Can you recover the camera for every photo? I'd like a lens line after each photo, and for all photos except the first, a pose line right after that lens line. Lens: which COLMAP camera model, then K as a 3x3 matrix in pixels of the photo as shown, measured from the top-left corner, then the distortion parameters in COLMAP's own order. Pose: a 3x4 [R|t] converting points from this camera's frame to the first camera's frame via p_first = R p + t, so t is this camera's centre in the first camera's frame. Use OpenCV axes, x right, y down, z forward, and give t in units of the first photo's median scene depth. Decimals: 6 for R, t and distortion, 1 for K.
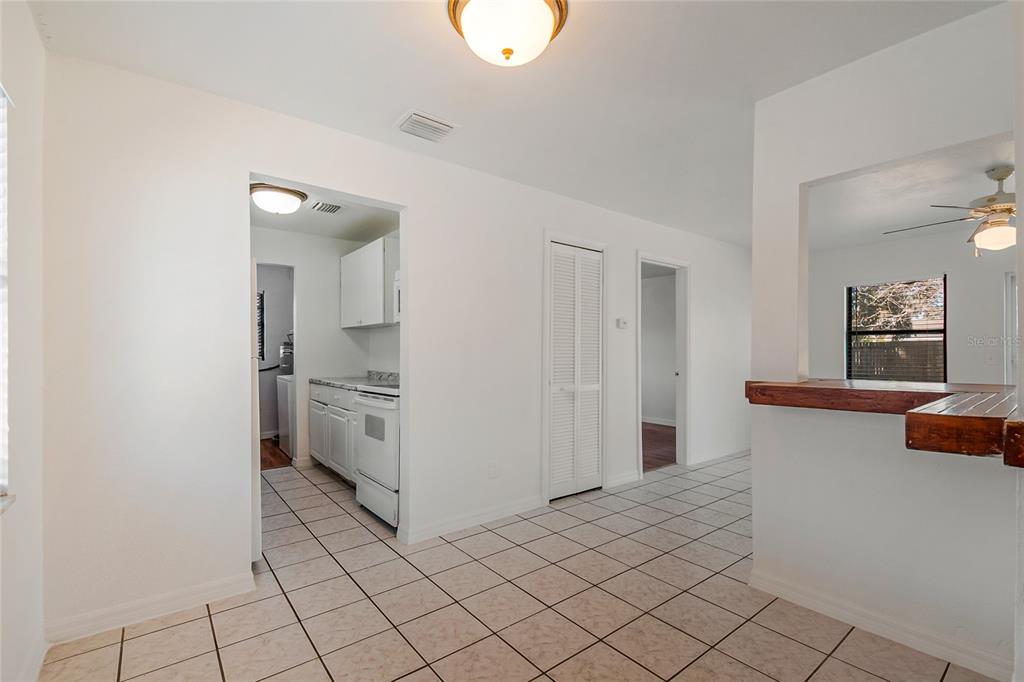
lens RADIAL K [[456.7, 0, 518.6], [0, 456.7, 347.6], [0, 0, 1]] dist [0.001558, -0.013221]
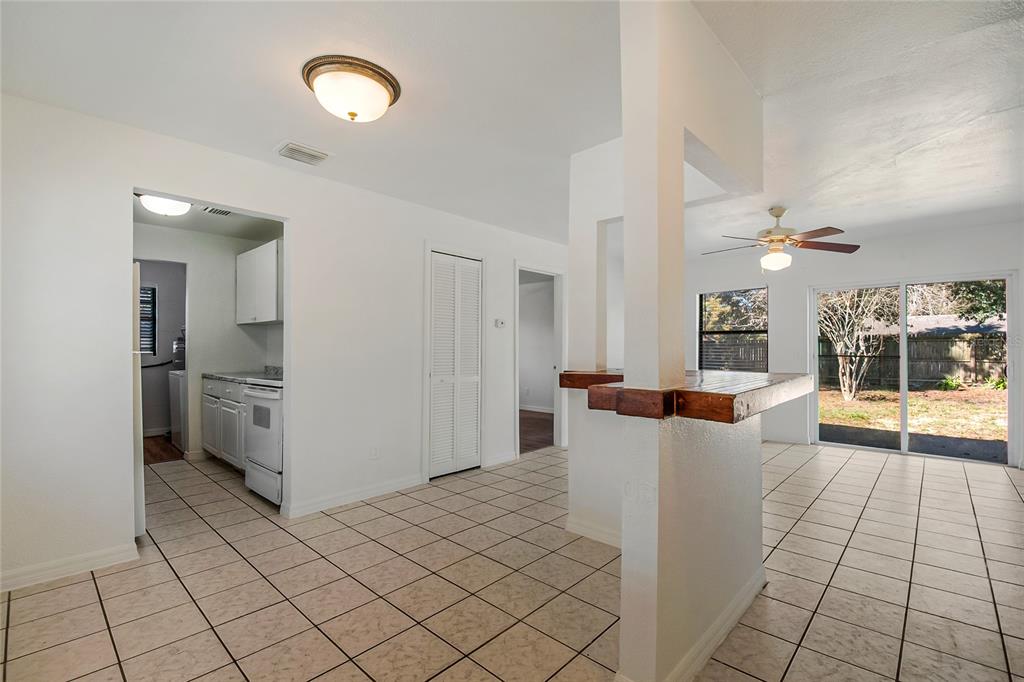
lens RADIAL K [[457.8, 0, 528.0], [0, 457.8, 343.7], [0, 0, 1]] dist [-0.002835, -0.017398]
pose [[0.986081, 0.003555, 0.166225, 0.117951], [-0.003571, 0.999994, -0.000202, -0.001832], [-0.166224, -0.000394, 0.986088, -0.162586]]
